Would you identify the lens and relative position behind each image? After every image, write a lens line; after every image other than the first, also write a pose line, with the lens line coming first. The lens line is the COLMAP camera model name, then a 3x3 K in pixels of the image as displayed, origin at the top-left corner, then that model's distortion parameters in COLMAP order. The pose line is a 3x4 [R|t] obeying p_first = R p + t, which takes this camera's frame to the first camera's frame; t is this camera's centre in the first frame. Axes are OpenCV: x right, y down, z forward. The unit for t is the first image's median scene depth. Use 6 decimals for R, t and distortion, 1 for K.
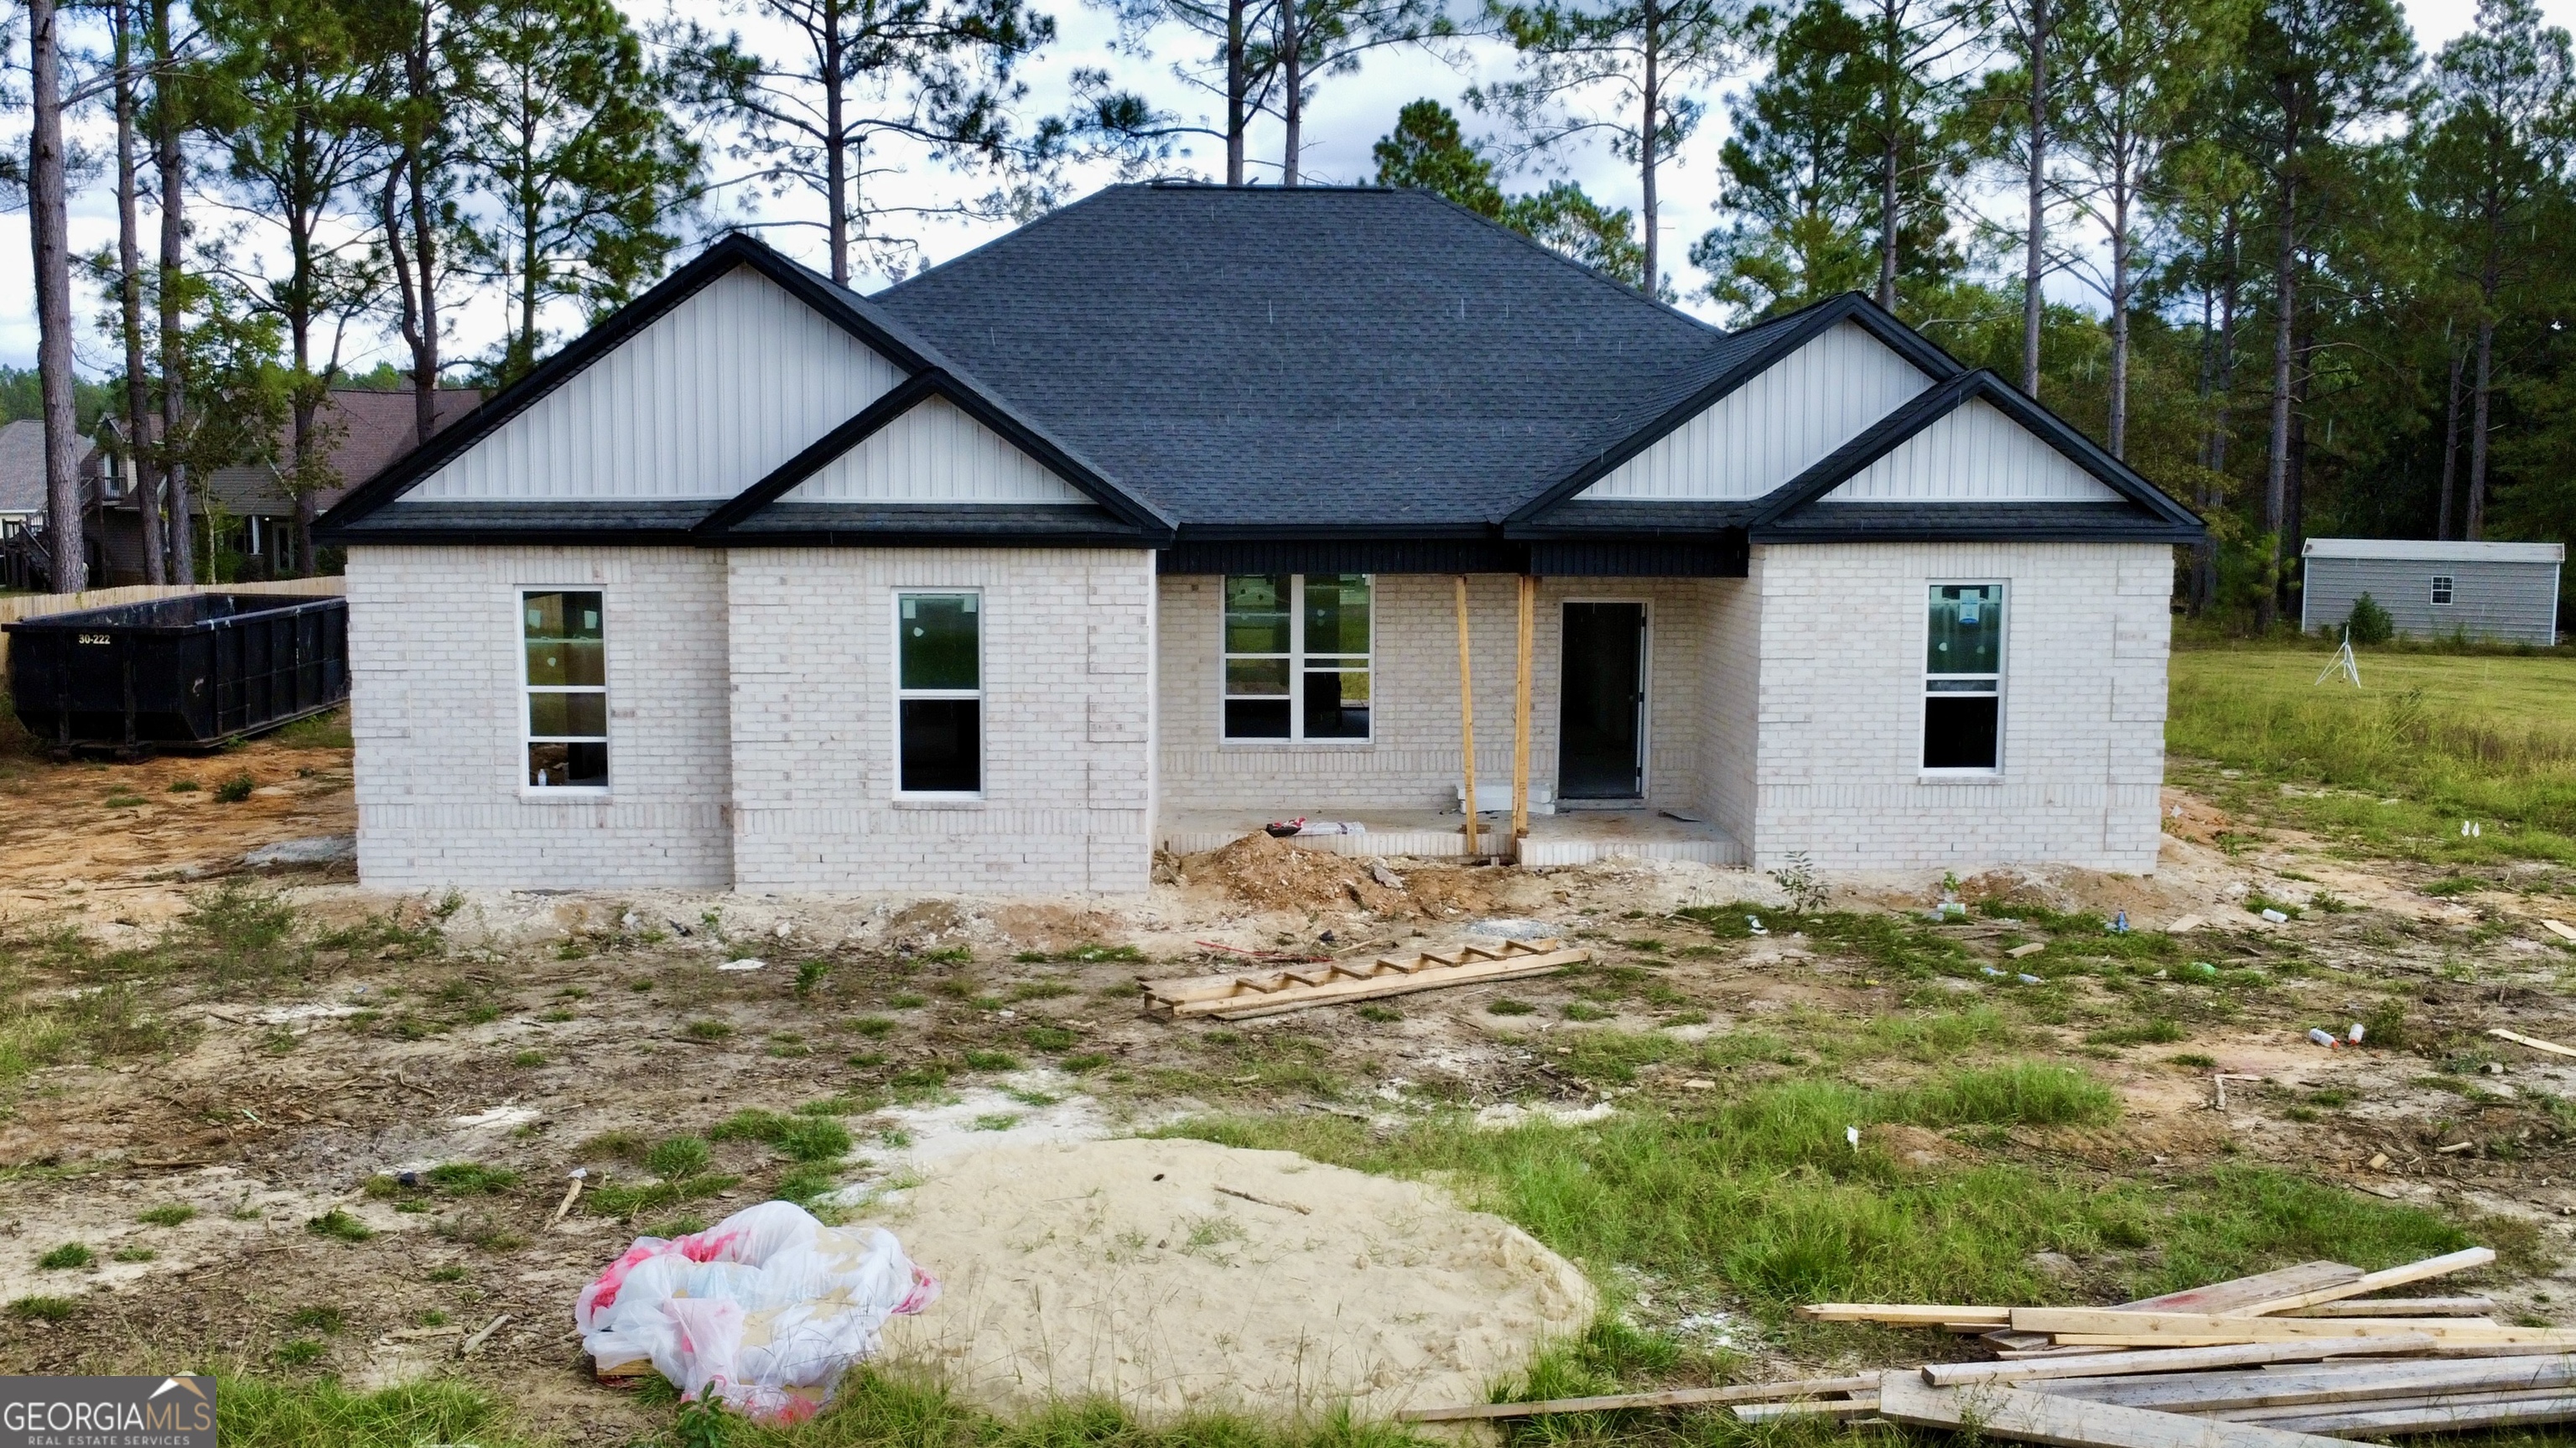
lens RADIAL K [[2196.1, 0, 1263.1], [0, 2196.1, 732.9], [0, 0, 1]] dist [-0.033894, 0.015667]
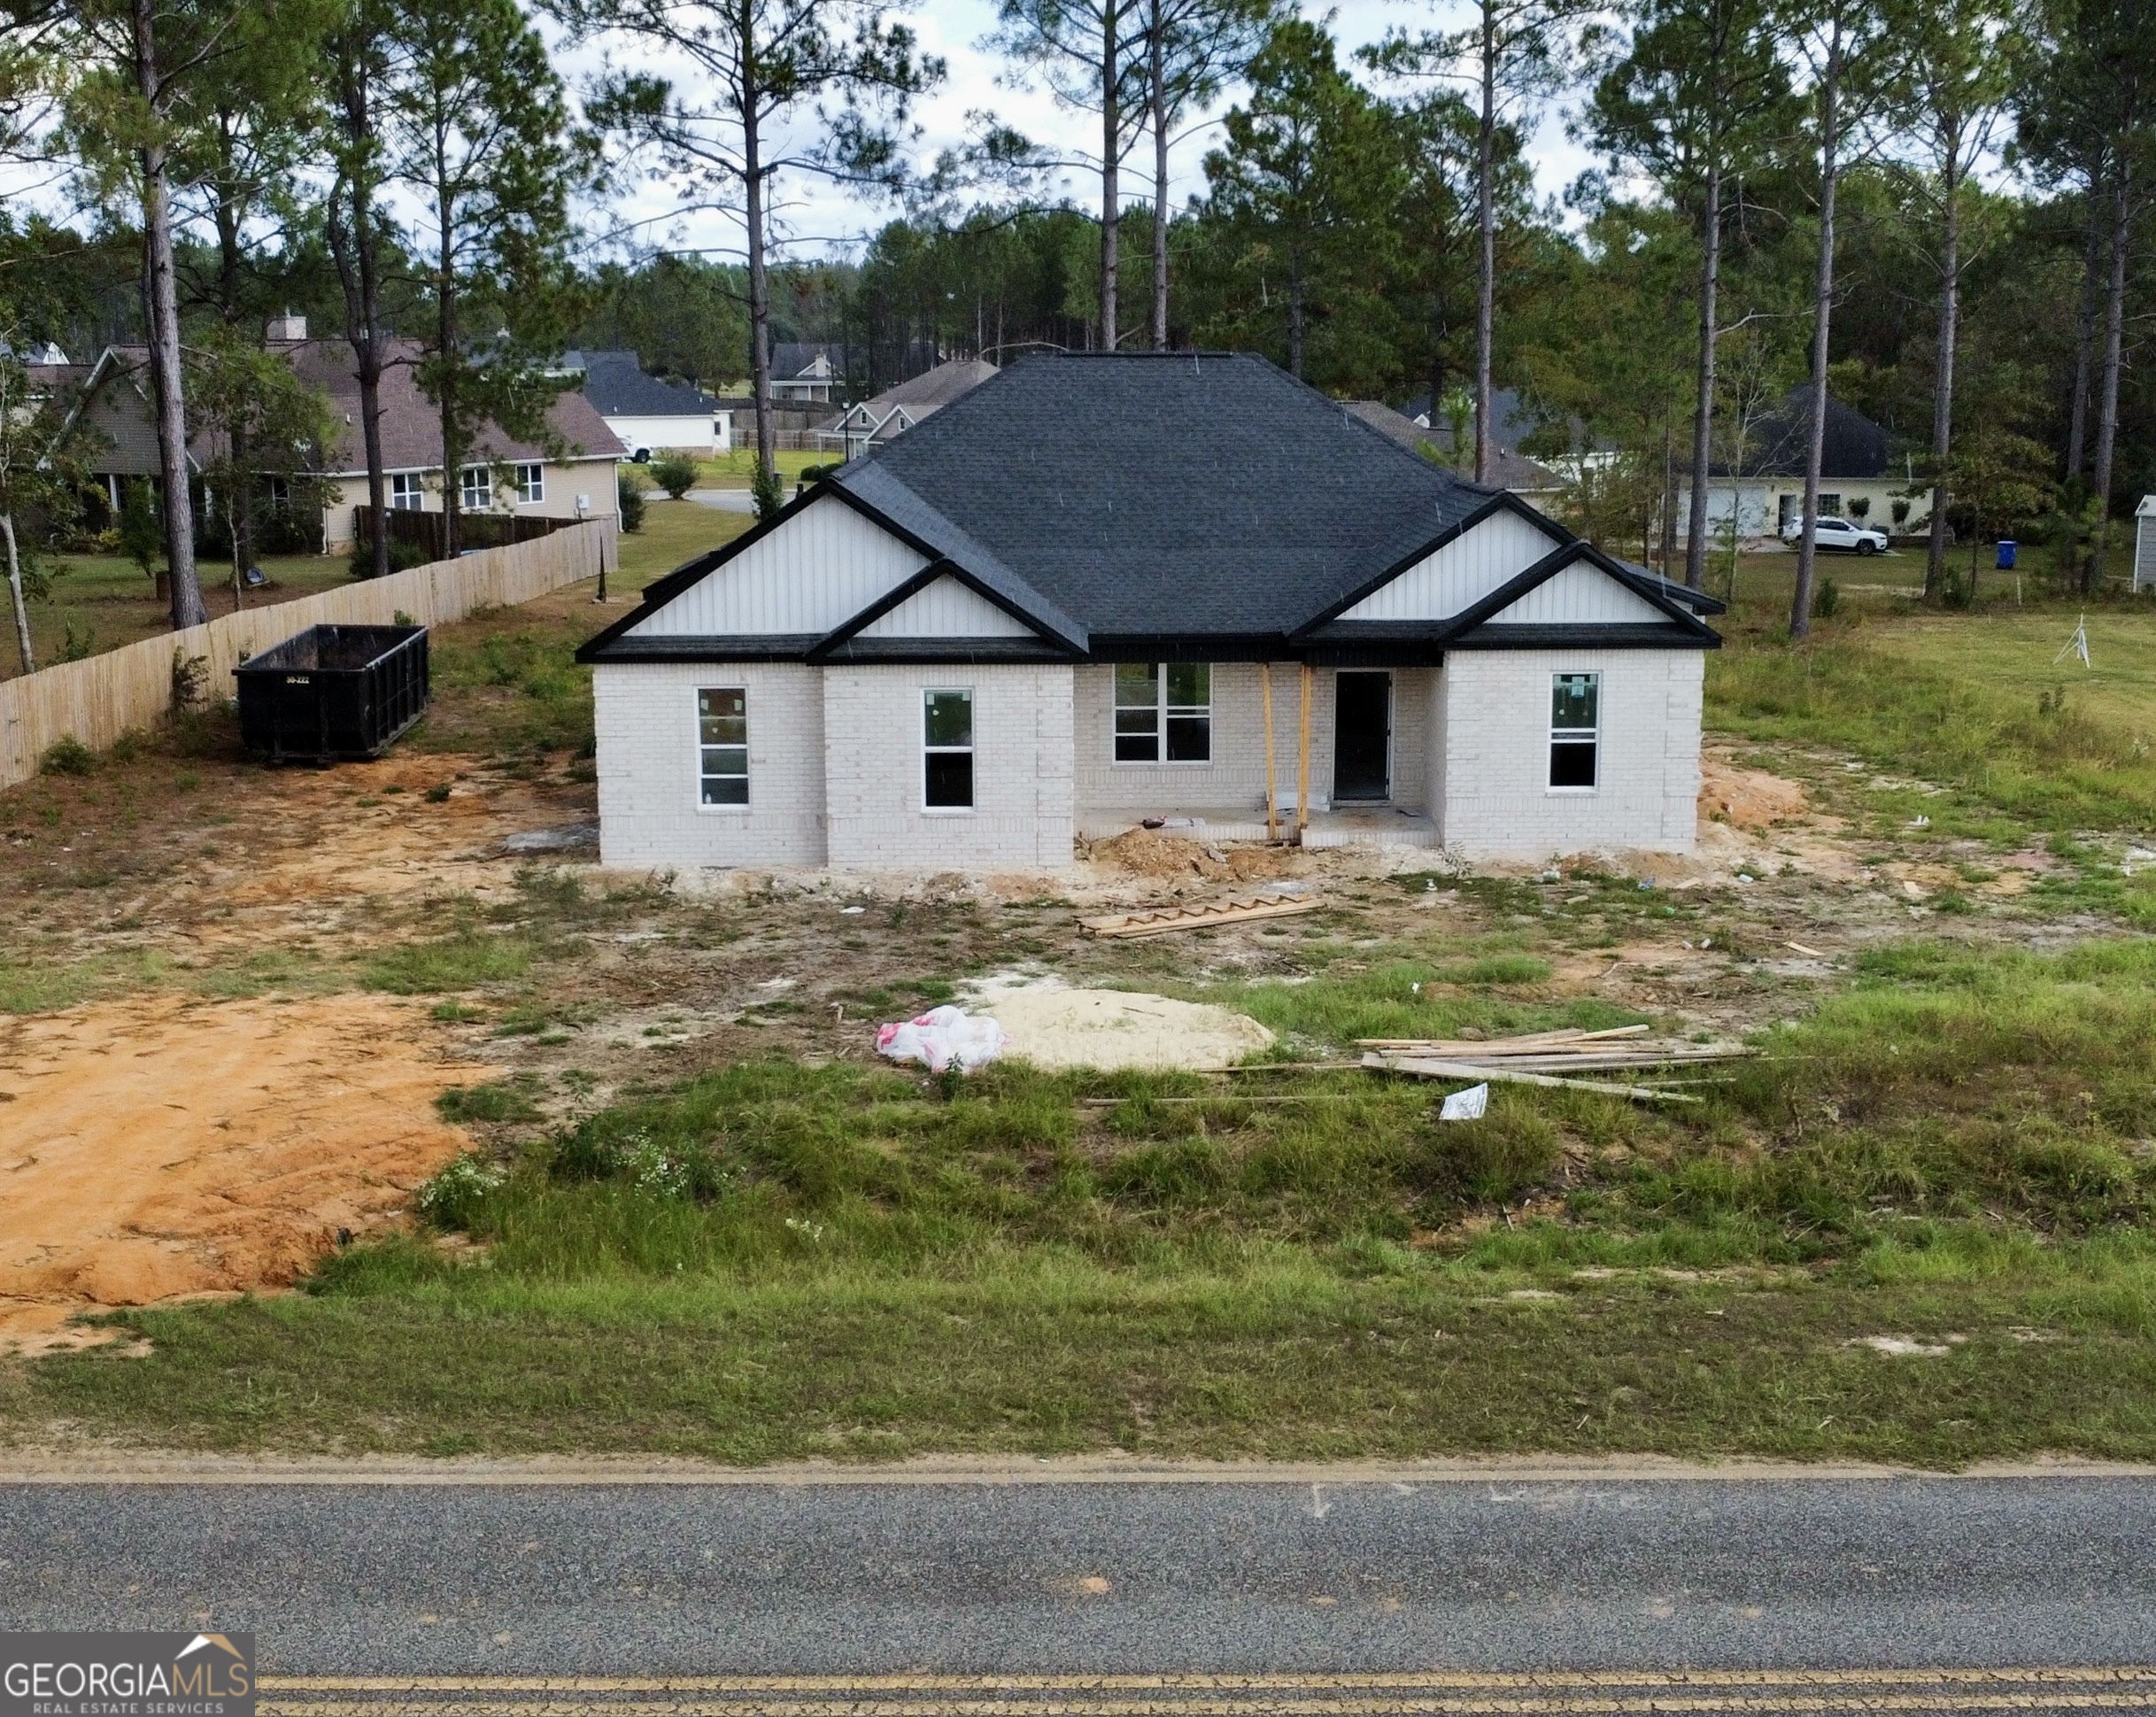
lens RADIAL K [[2621.1, 0, 1088.0], [0, 2621.1, 865.4], [0, 0, 1]] dist [-0.052044, 0.000000]
pose [[0.999846, -0.003404, -0.017231, -0.006179], [0.004929, 0.996000, 0.089219, -0.104949], [0.016859, -0.089290, 0.995863, -0.979864]]
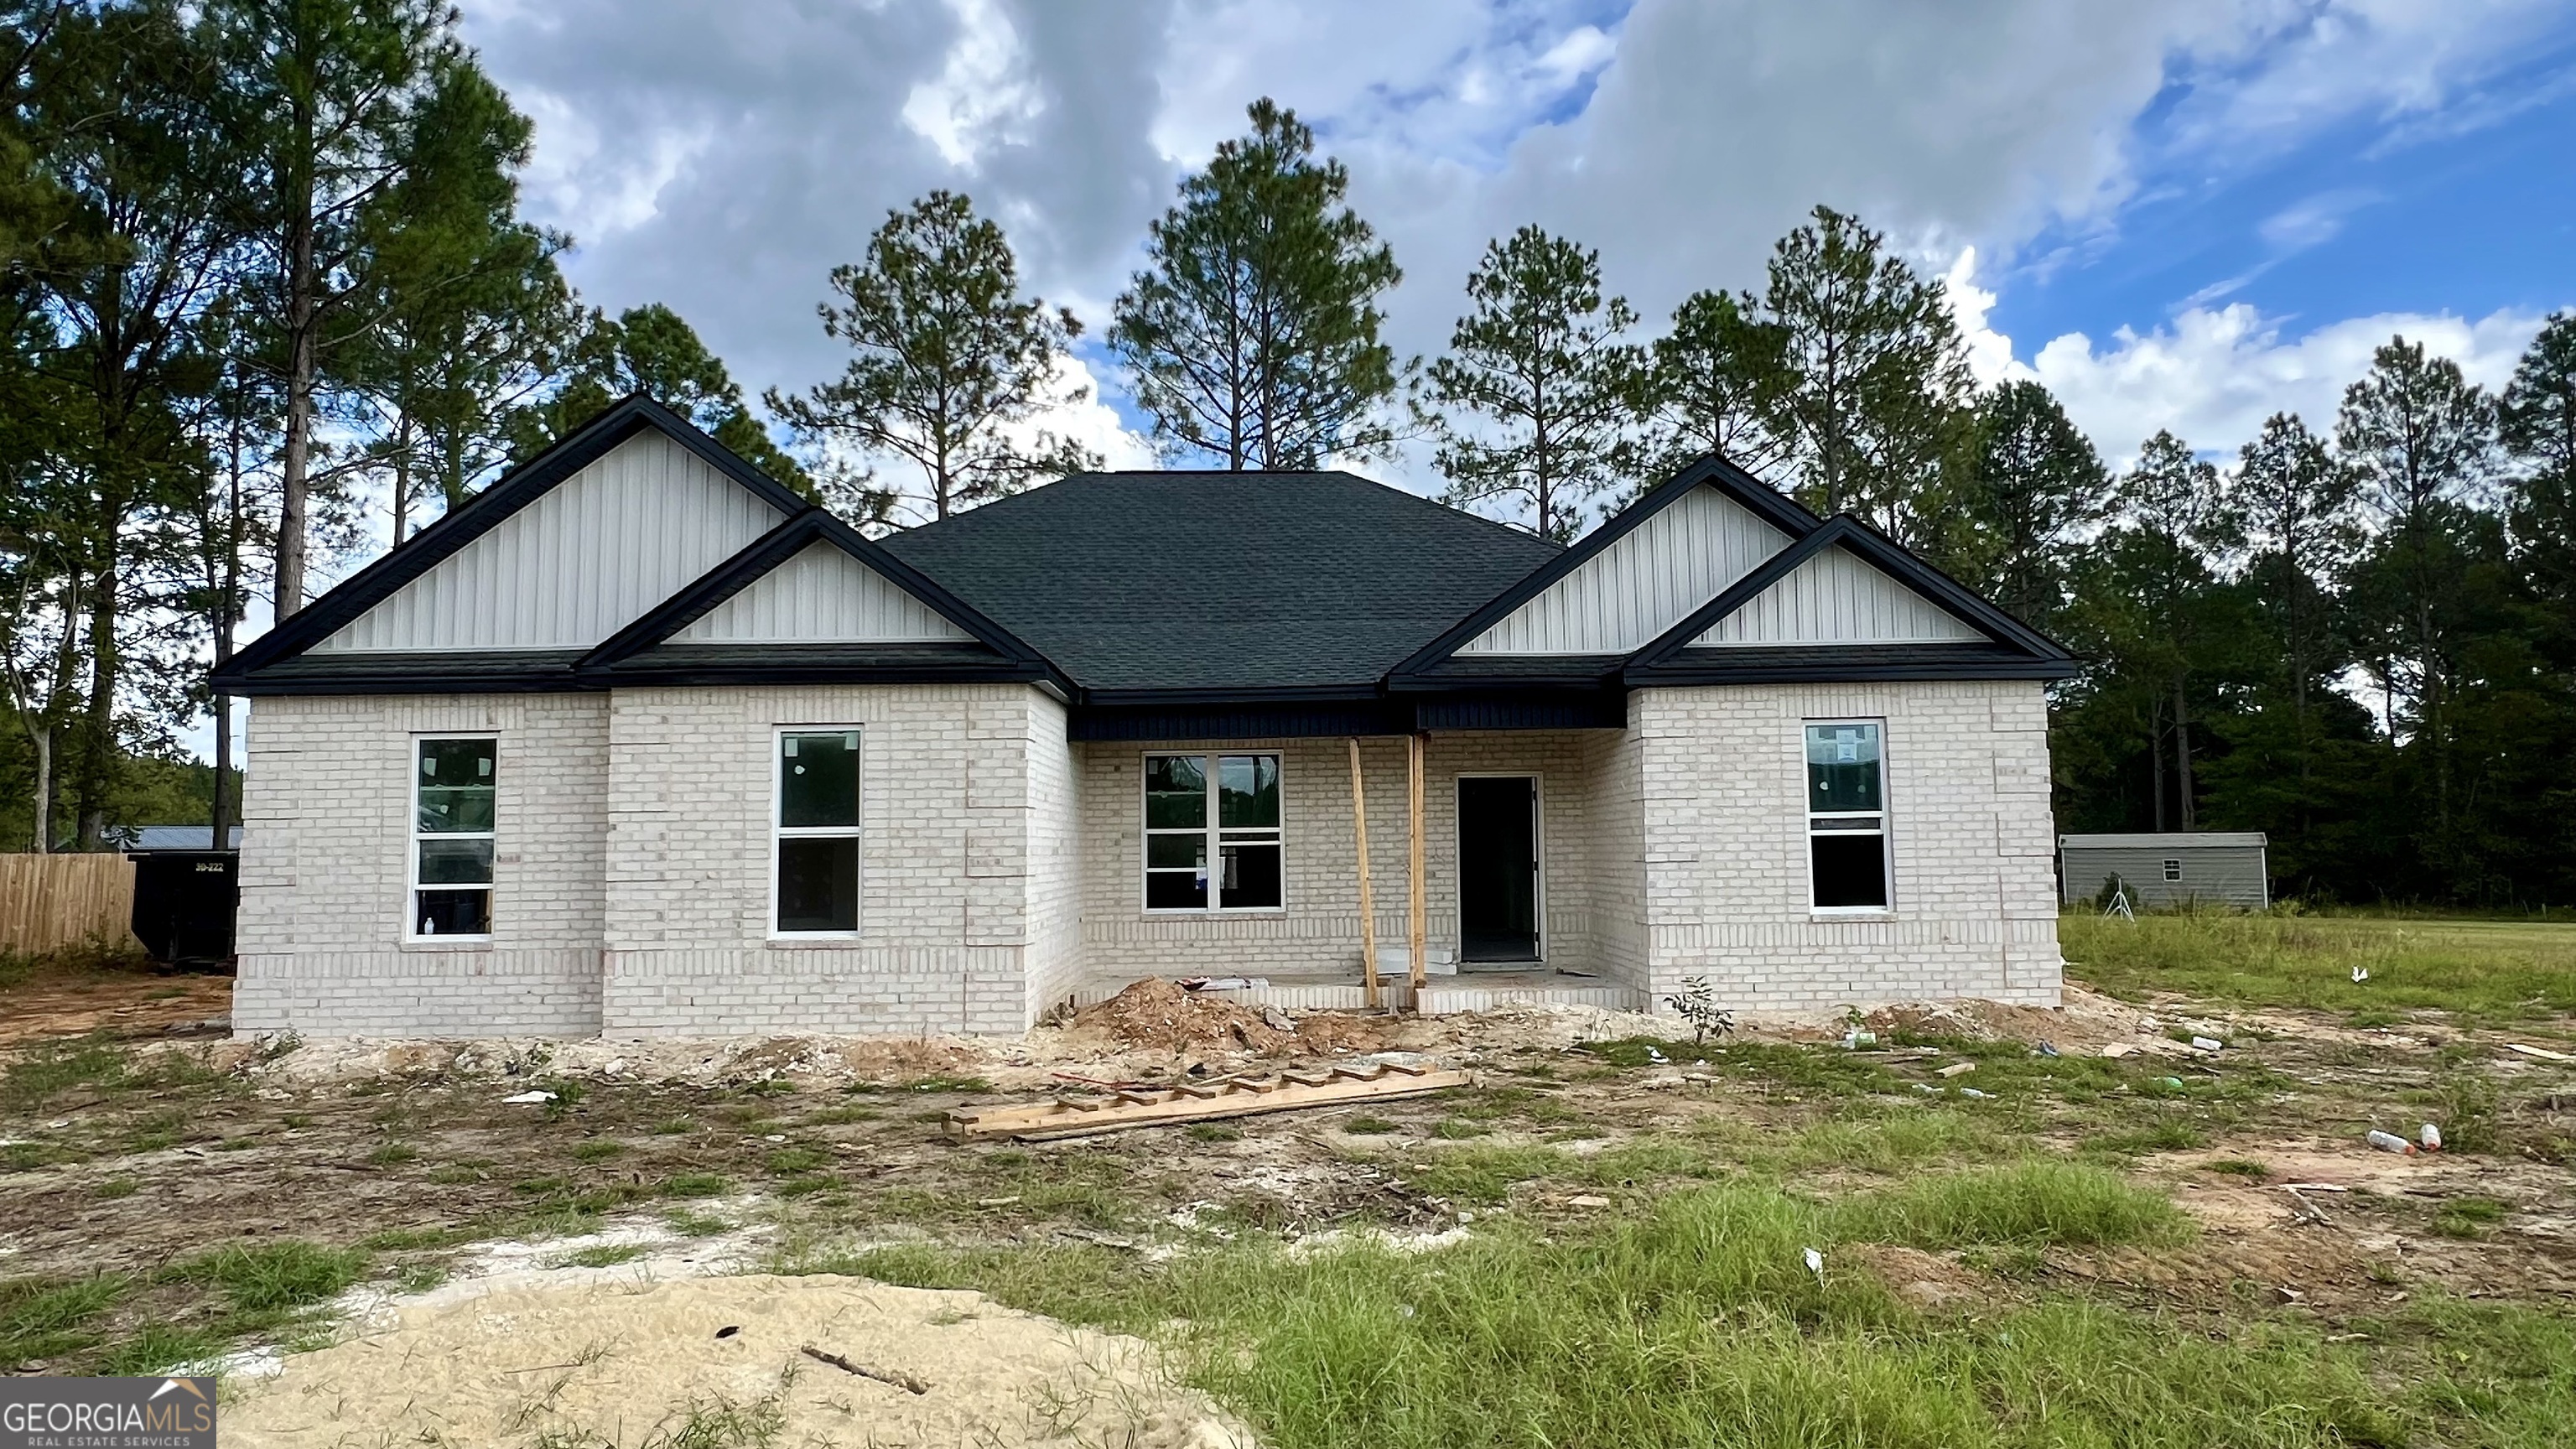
lens RADIAL K [[1497.6, 0, 1271.5], [0, 1497.6, 721.8], [0, 0, 1]] dist [-0.001095, 0.001484]
pose [[0.999626, -0.017398, -0.021086, 0.071869], [0.012897, 0.980239, -0.197397, 0.068626], [0.024103, 0.197051, 0.980097, 0.318773]]
